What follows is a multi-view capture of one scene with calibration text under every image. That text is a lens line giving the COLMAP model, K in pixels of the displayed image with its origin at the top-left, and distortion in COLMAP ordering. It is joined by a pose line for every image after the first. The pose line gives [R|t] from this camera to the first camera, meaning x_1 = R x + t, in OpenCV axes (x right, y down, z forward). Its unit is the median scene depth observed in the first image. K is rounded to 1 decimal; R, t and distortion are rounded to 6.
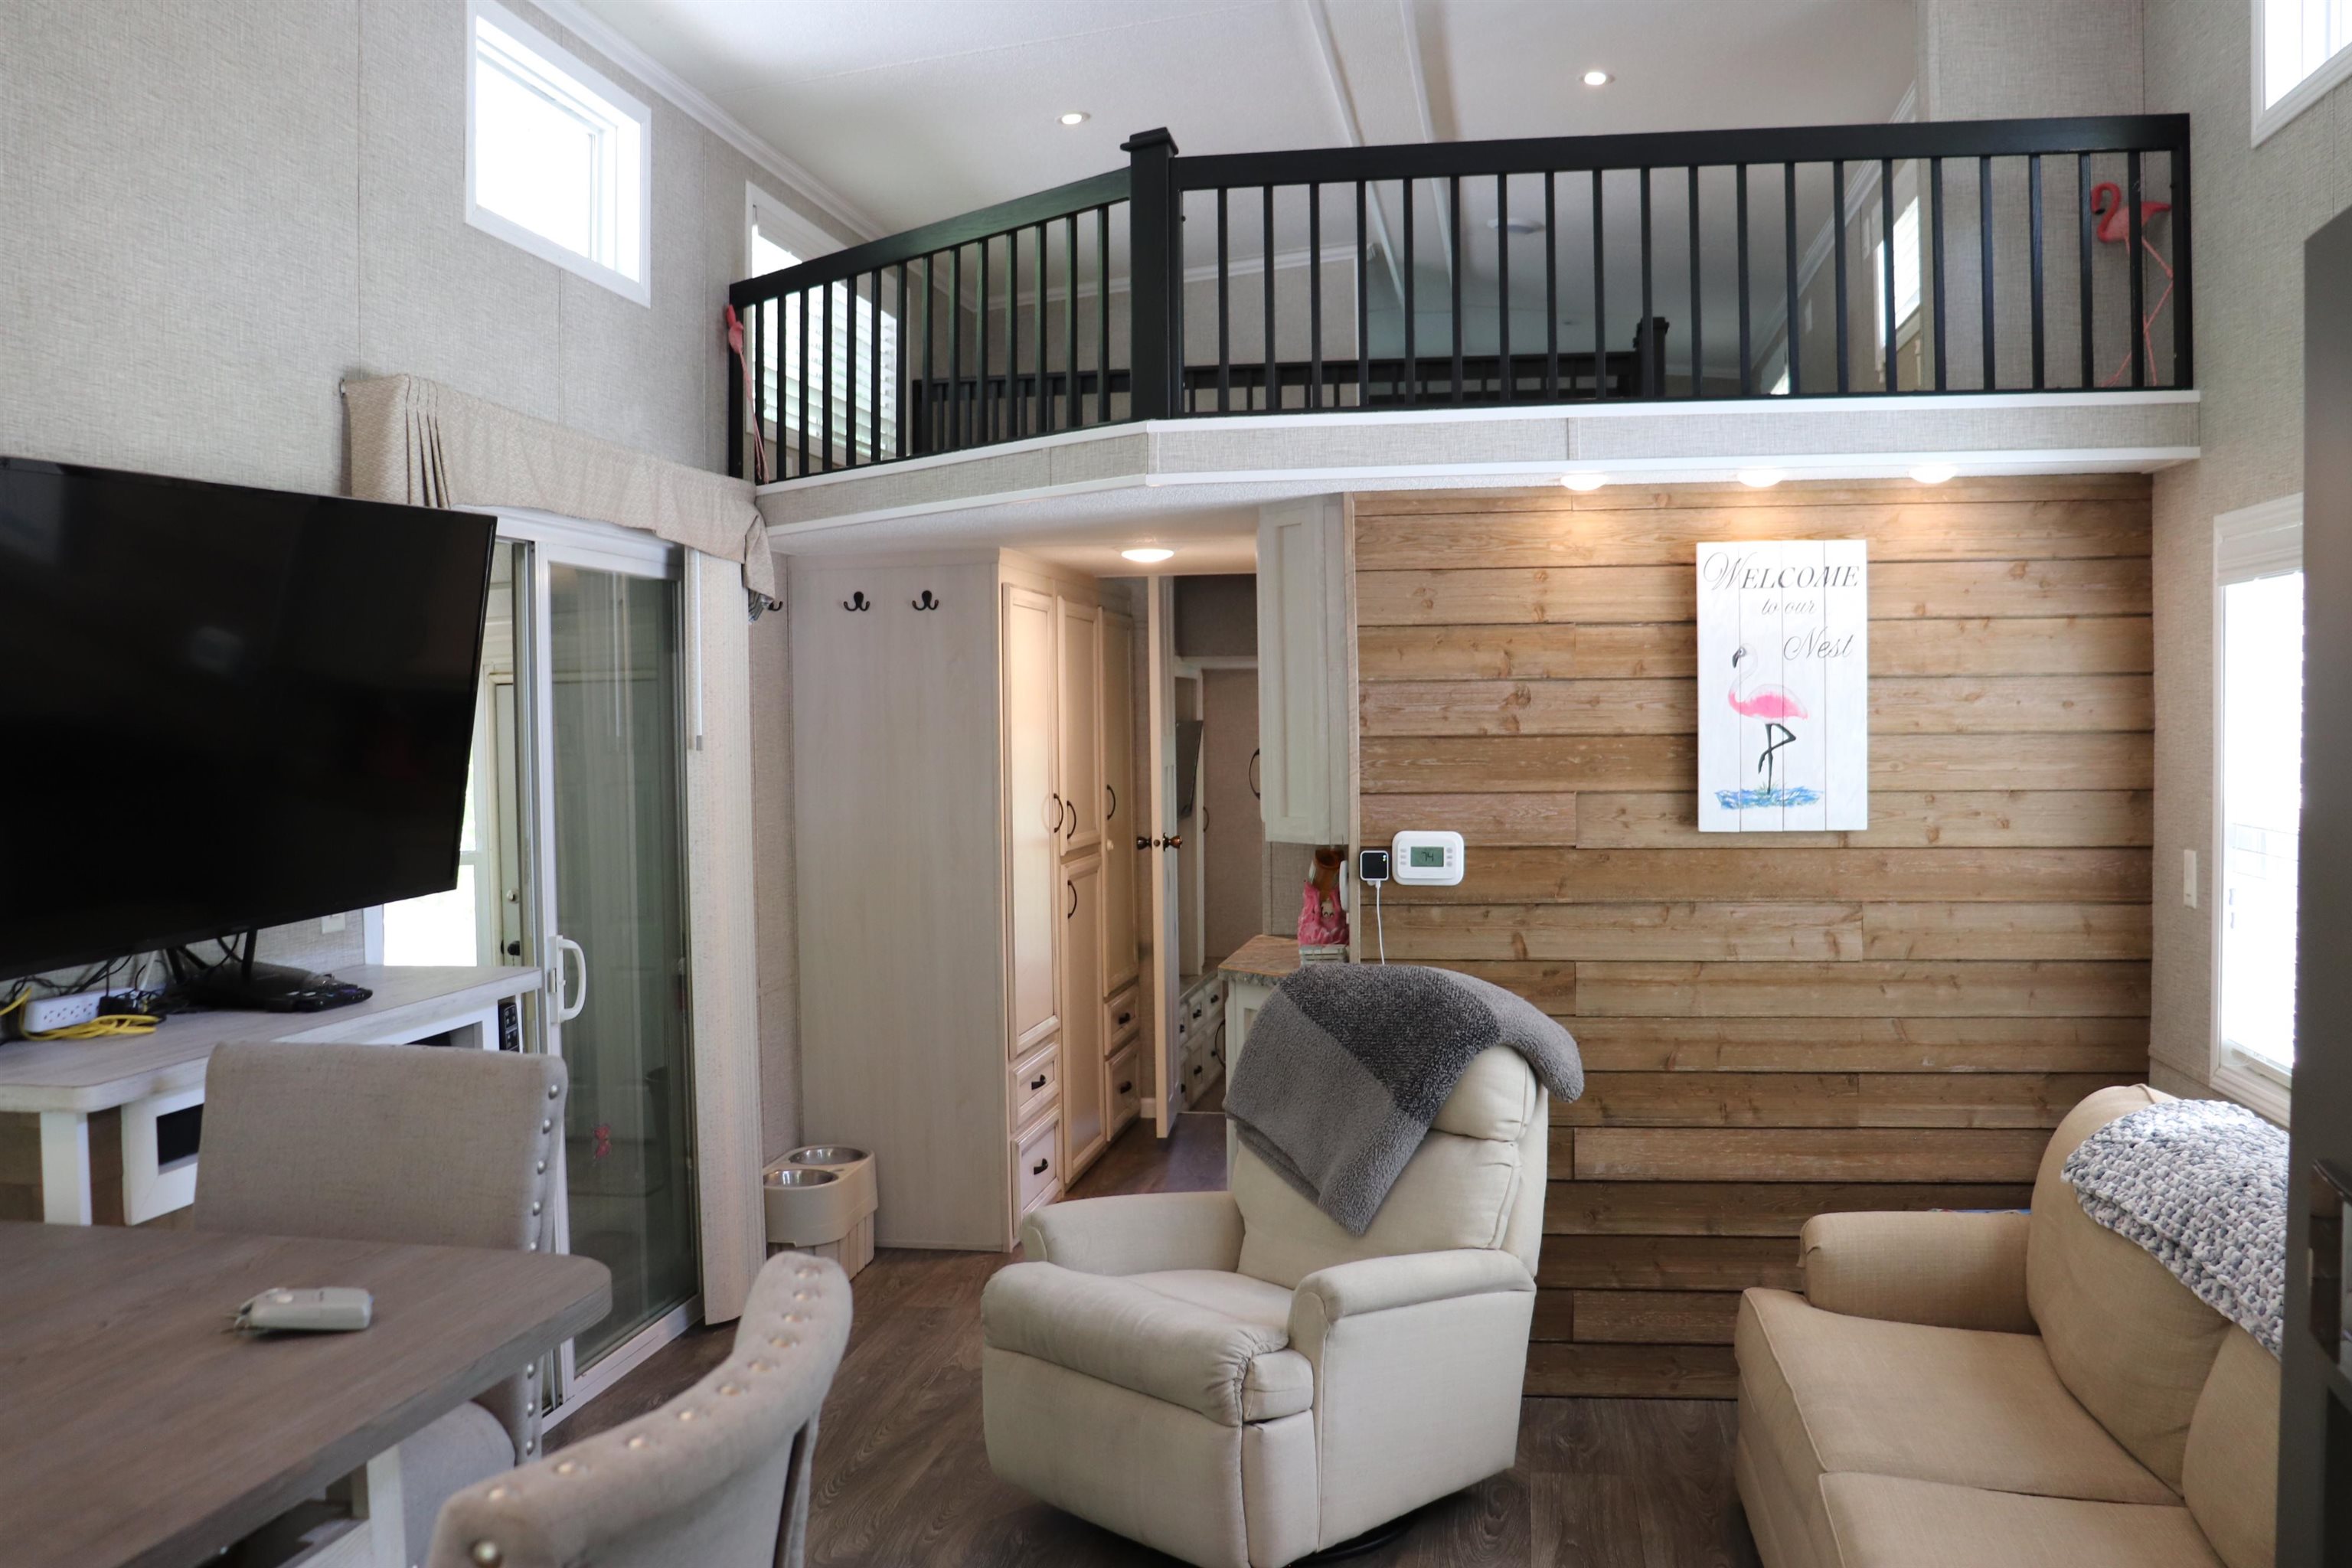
lens RADIAL K [[1937.4, 0, 1199.2], [0, 1937.4, 790.5], [0, 0, 1]] dist [-0.173195, 0.154611]
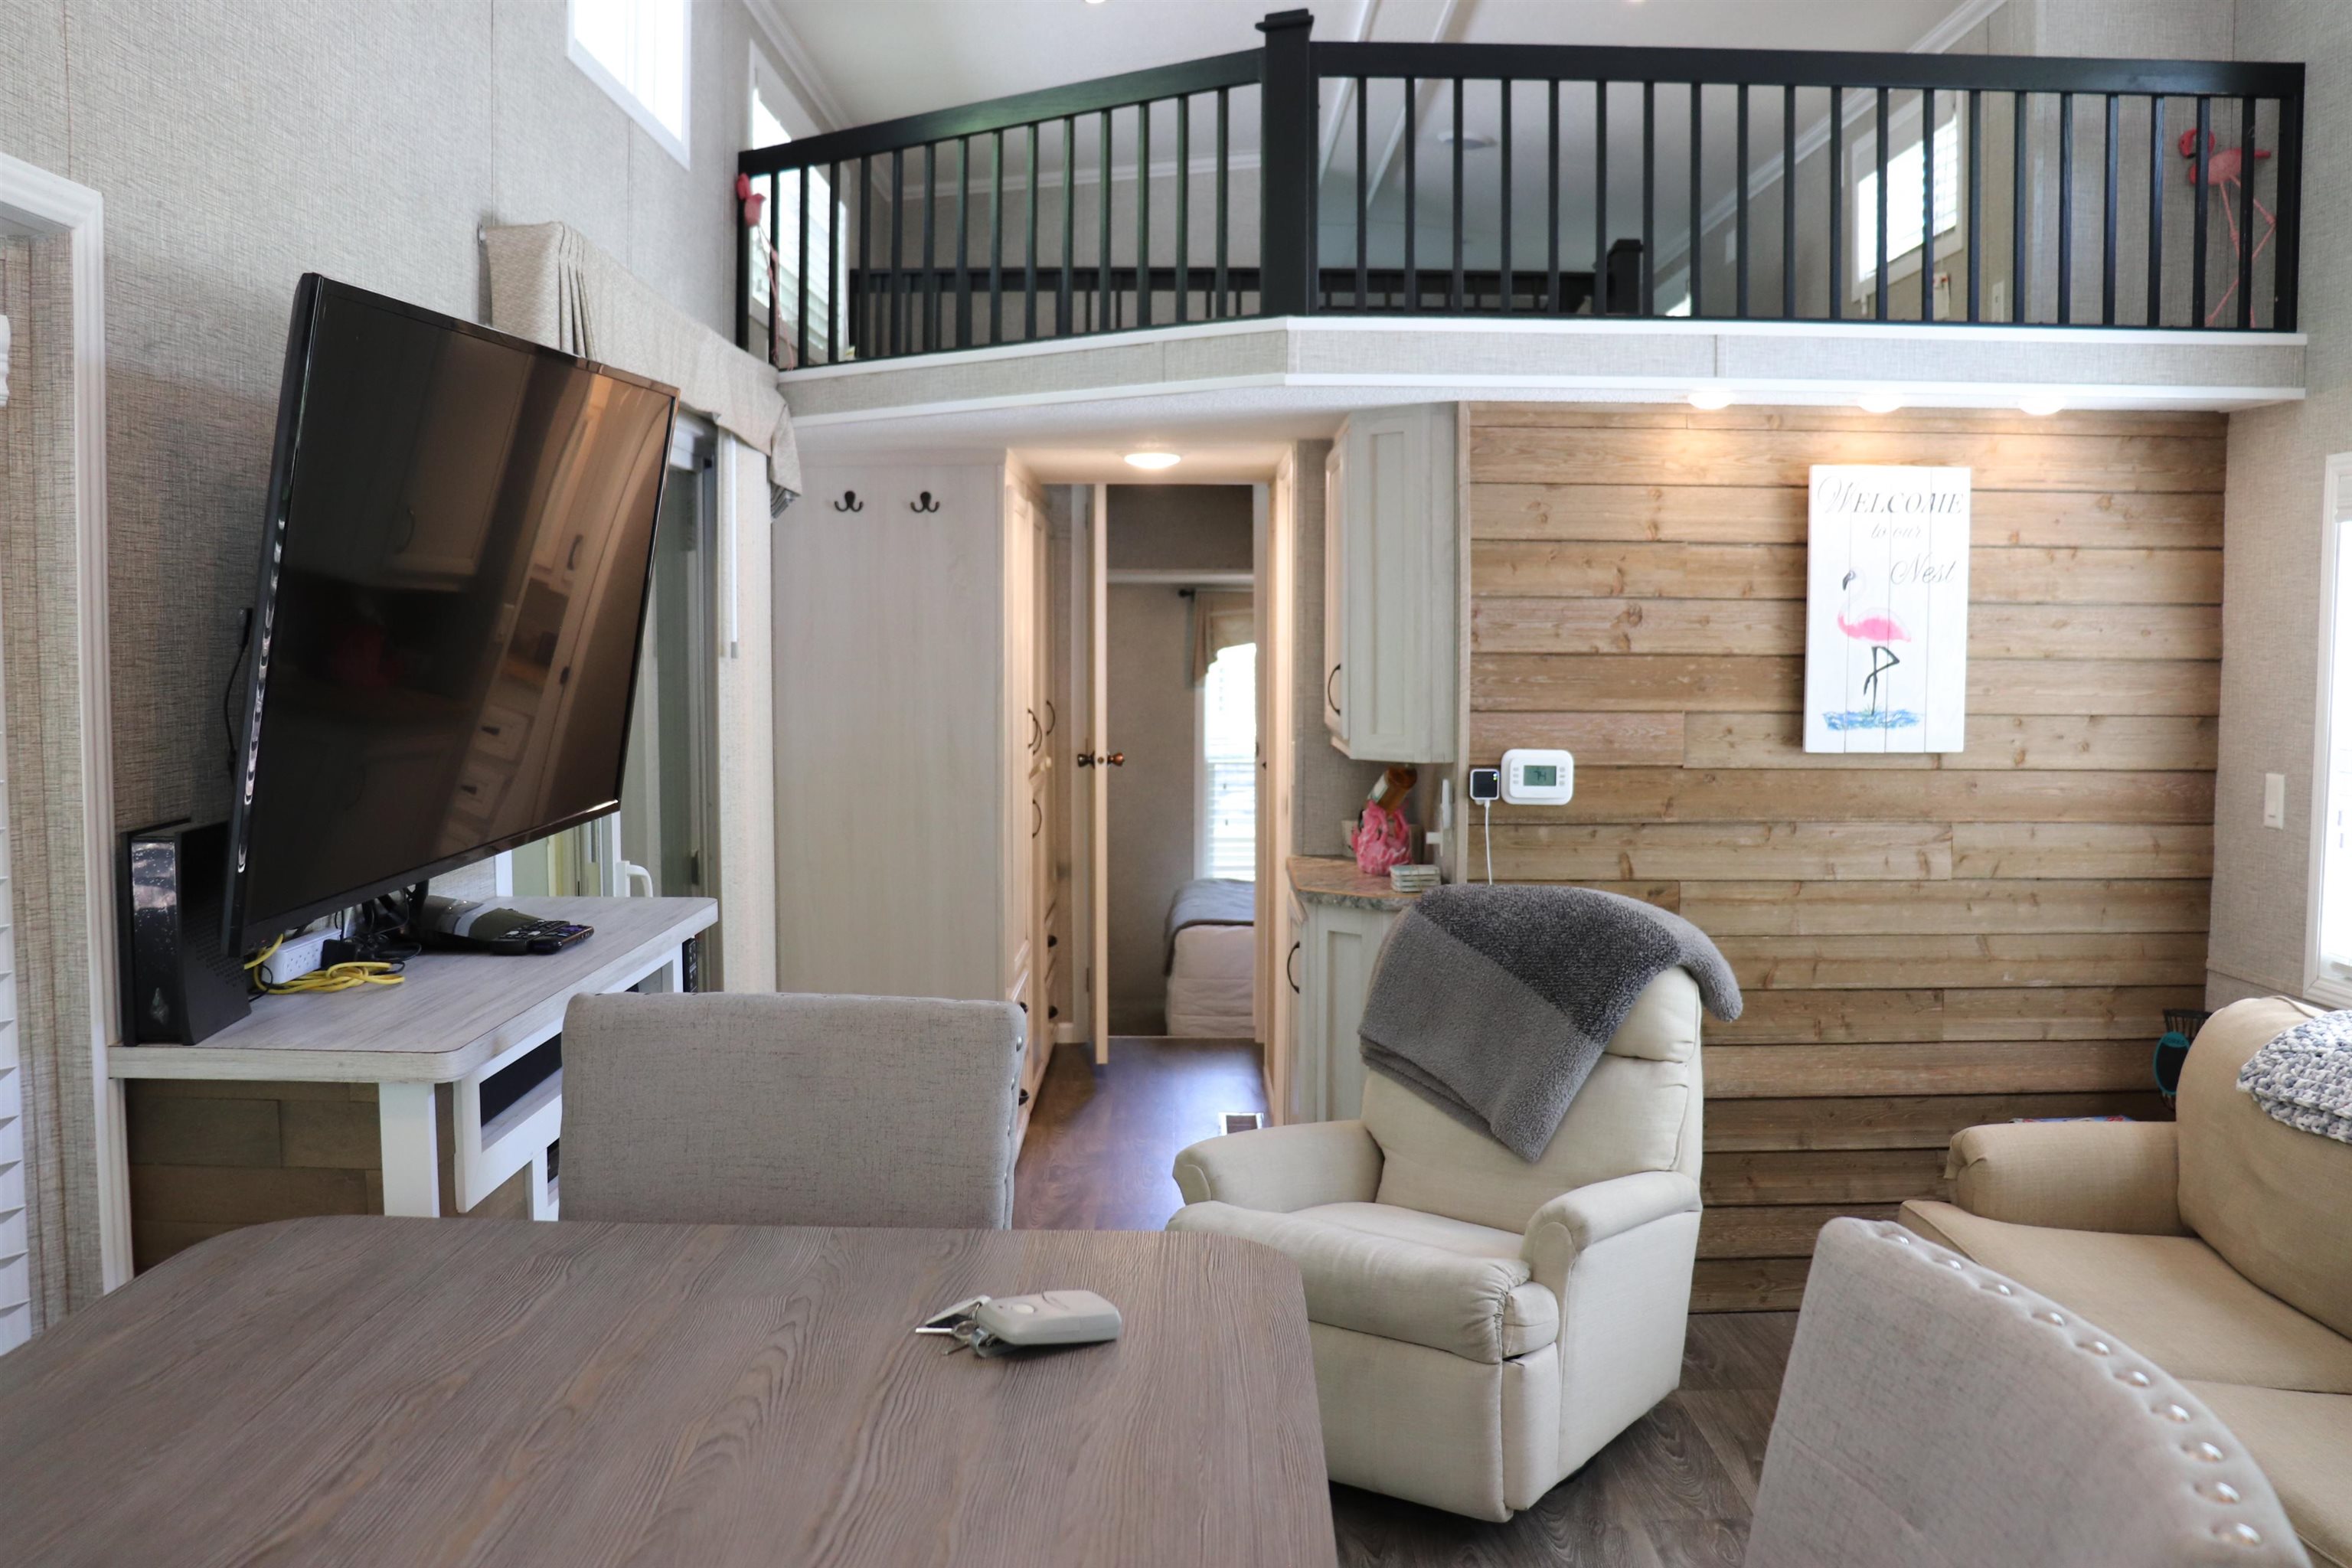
lens RADIAL K [[1937.4, 0, 1199.2], [0, 1937.4, 790.5], [0, 0, 1]] dist [-0.173195, 0.154611]
pose [[0.985995, 0.001370, 0.166767, -0.223980], [-0.008376, 0.999111, 0.041317, 0.002796], [-0.166562, -0.042135, 0.985130, 0.063063]]
